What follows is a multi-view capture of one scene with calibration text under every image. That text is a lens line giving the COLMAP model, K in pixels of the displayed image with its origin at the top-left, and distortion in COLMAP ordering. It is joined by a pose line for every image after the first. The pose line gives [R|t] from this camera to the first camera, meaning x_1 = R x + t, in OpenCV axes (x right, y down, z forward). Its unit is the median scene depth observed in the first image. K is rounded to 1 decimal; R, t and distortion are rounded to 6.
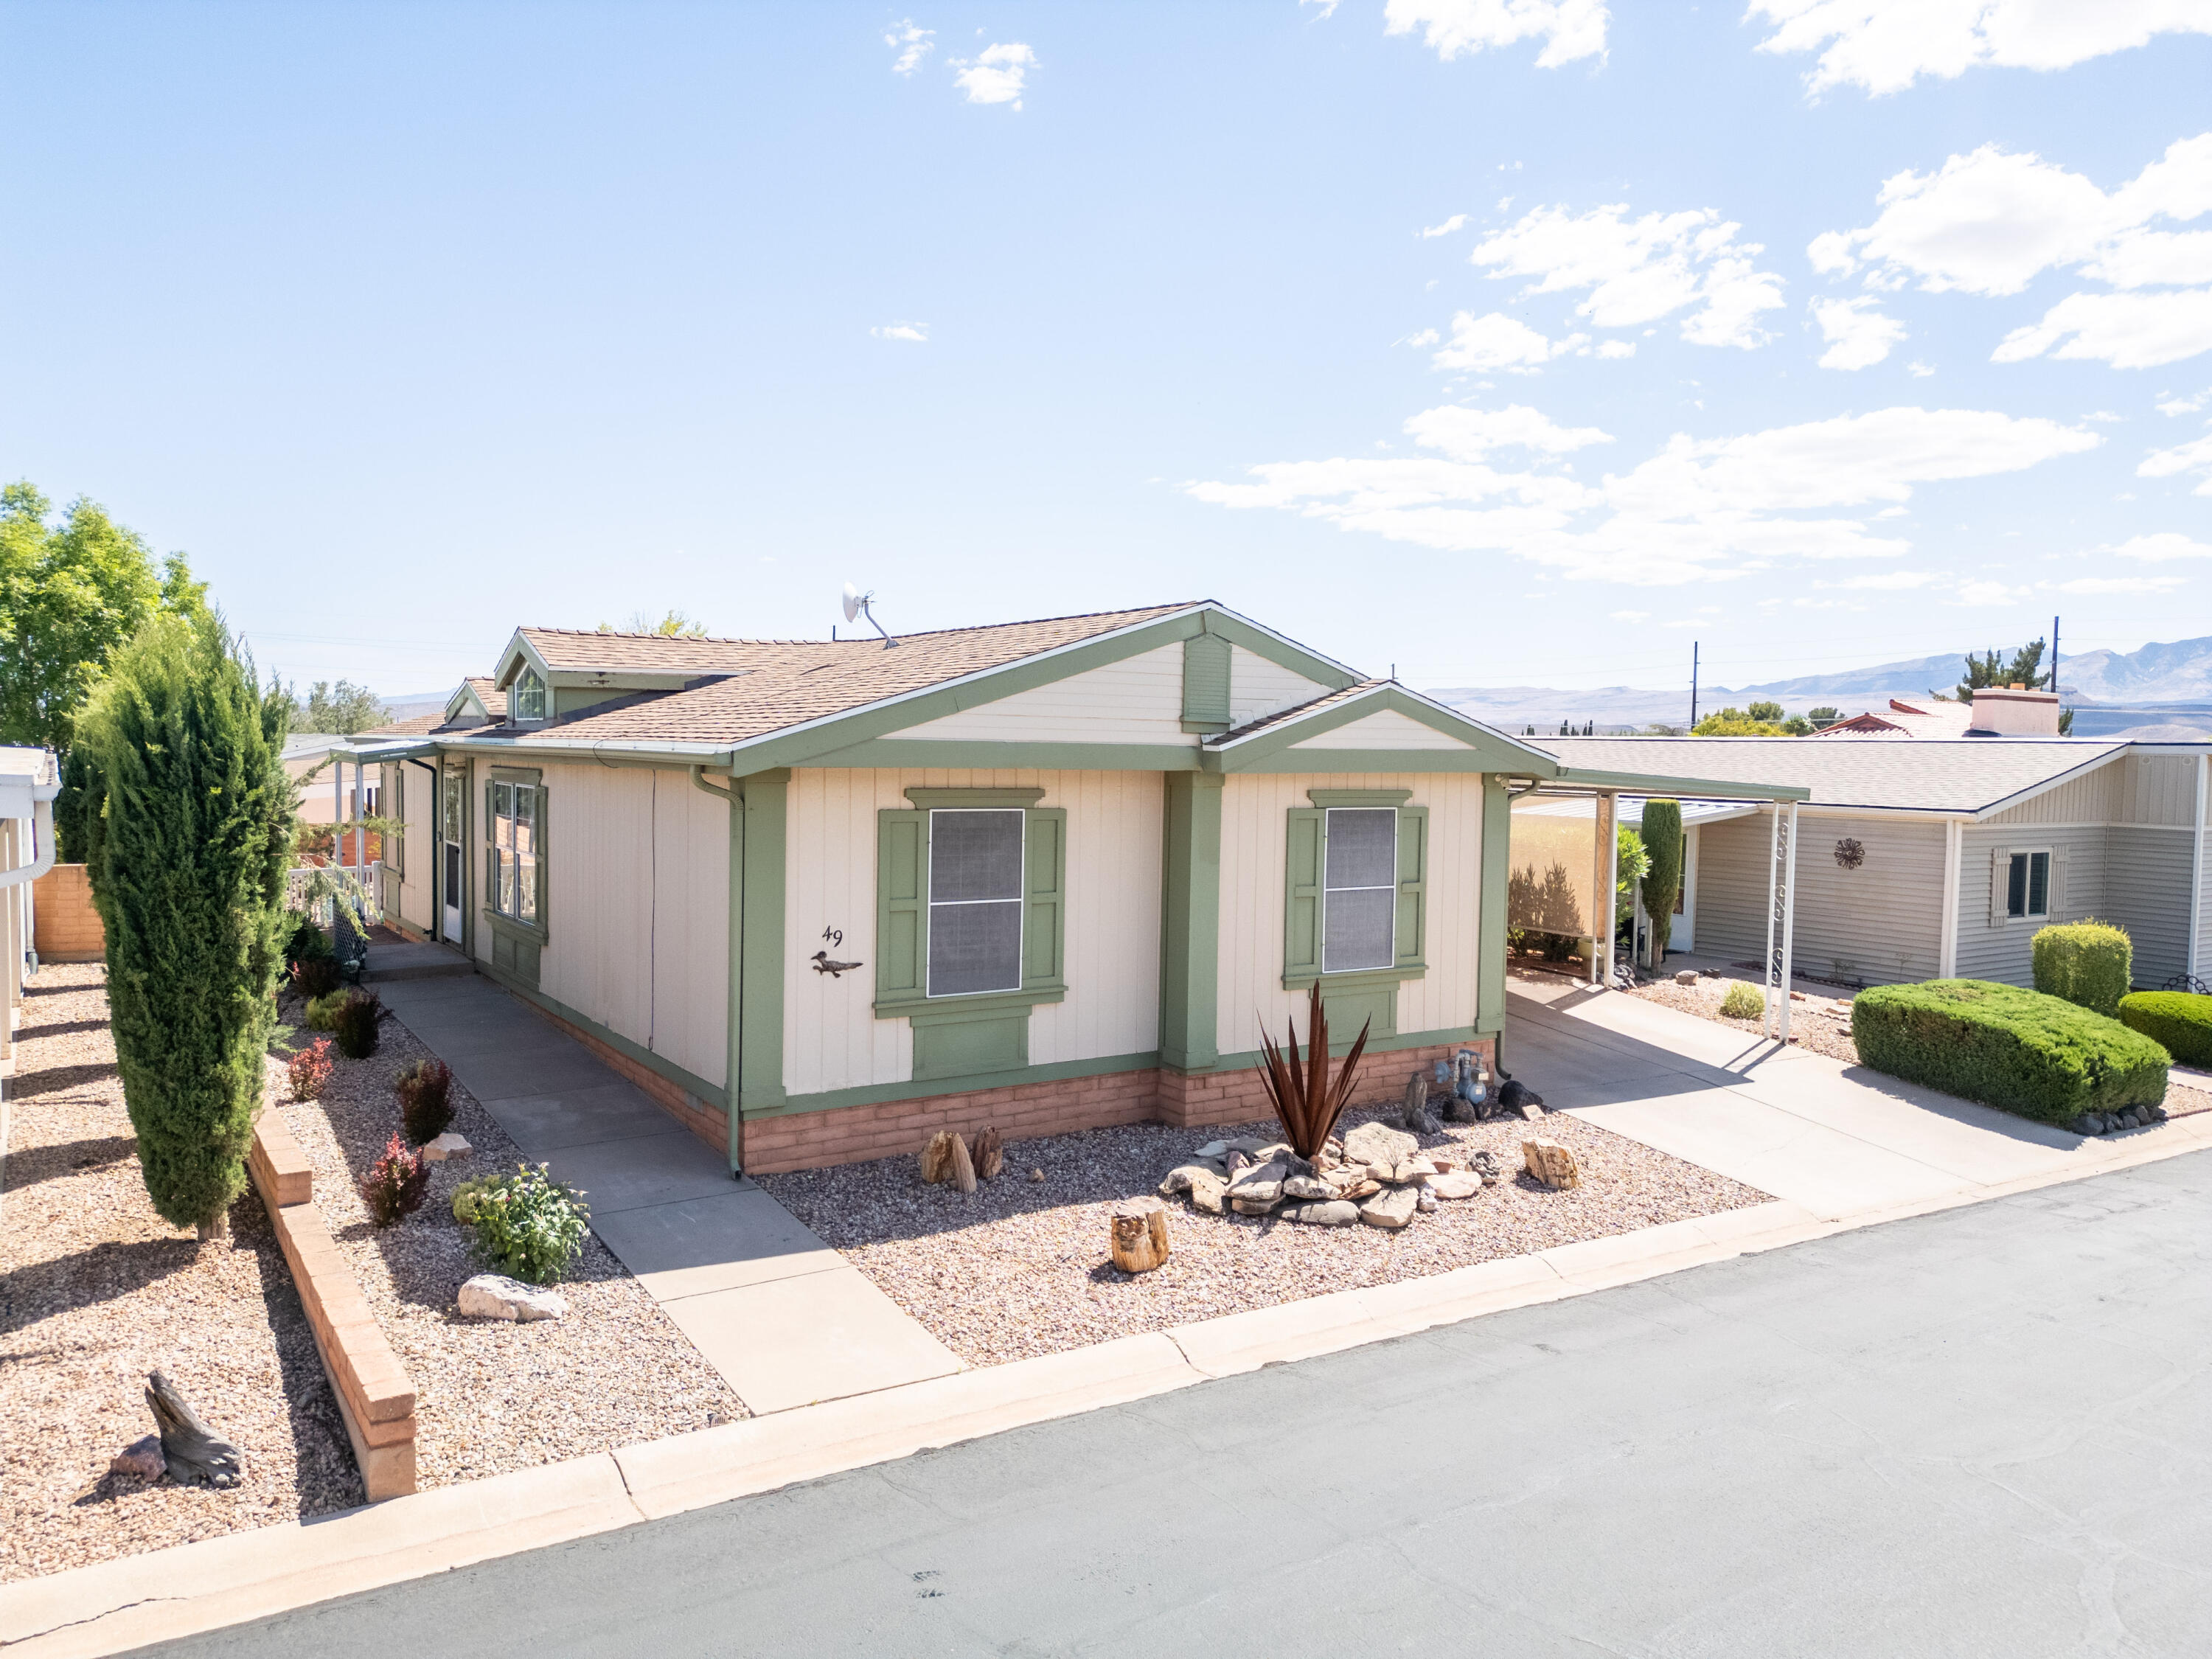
lens RADIAL K [[1552.7, 0, 1105.6], [0, 1552.7, 839.1], [0, 0, 1]] dist [0.069694, -0.071267]
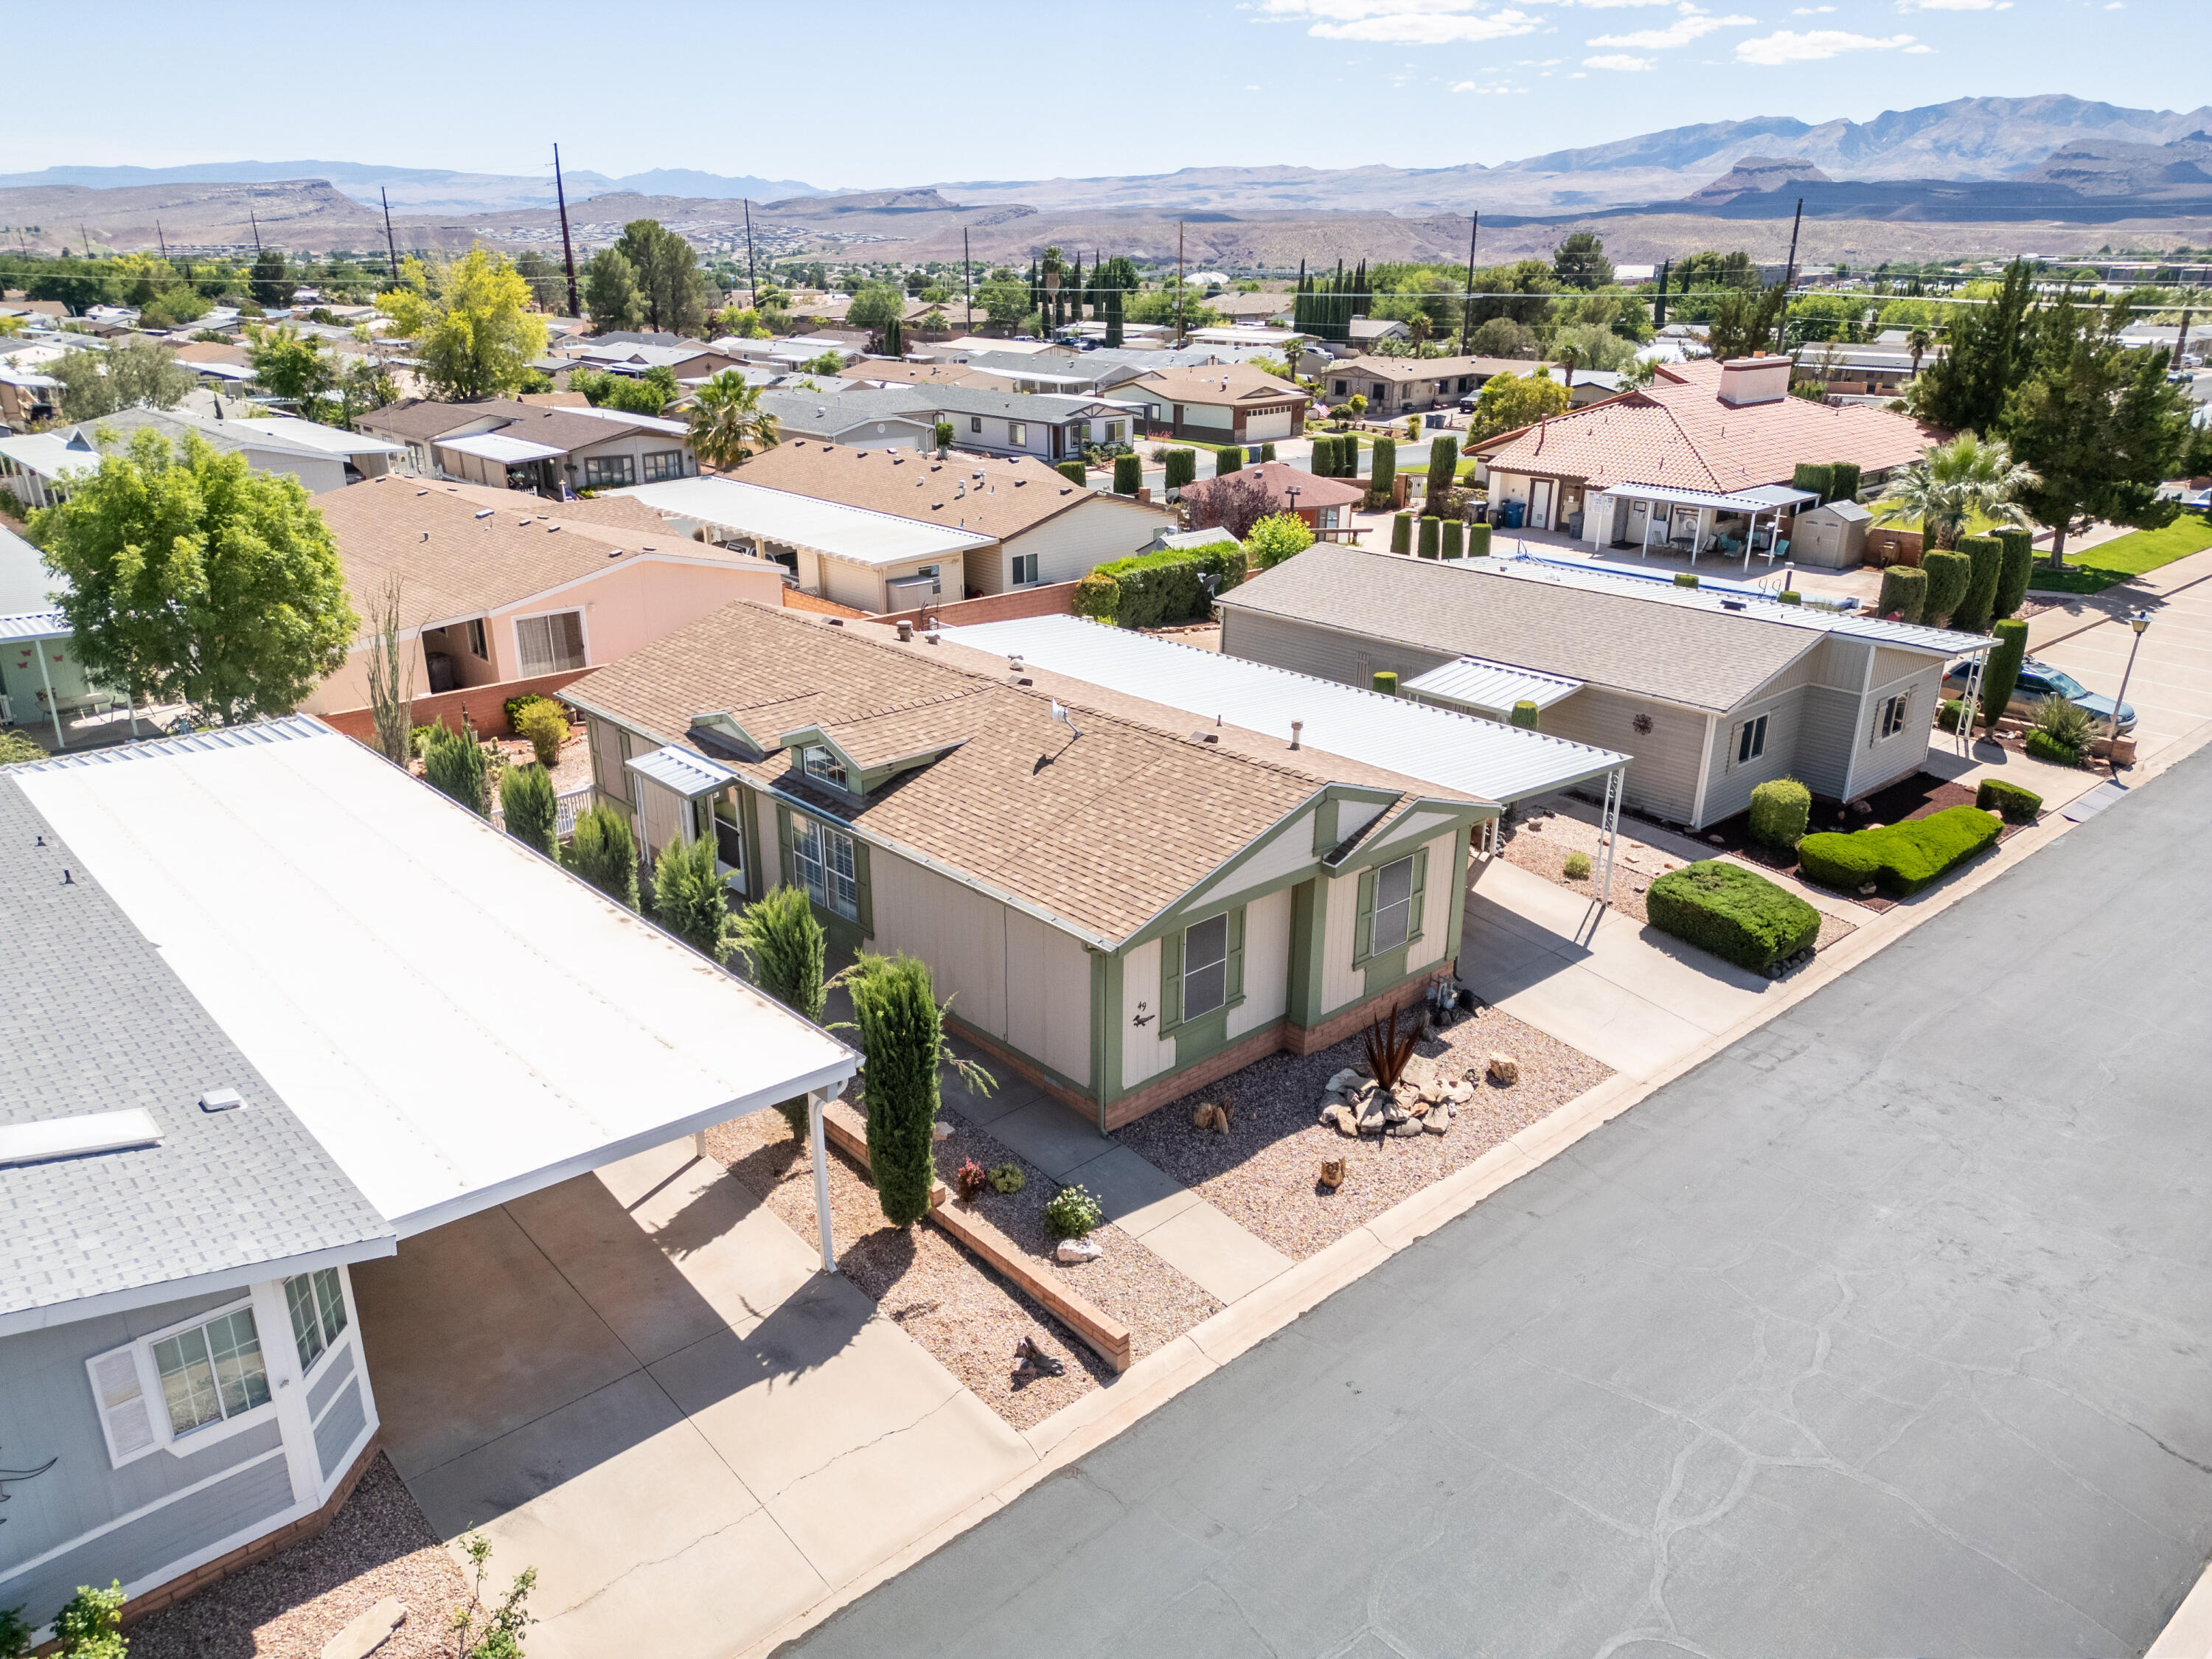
lens RADIAL K [[1545.5, 0, 1106.0], [0, 1545.5, 829.5], [0, 0, 1]] dist [0.077362, -0.072821]
pose [[0.987568, -0.066880, 0.142255, -0.421992], [0.021366, 0.953688, 0.300039, -0.620183], [-0.155733, -0.293269, 0.943260, -0.582508]]
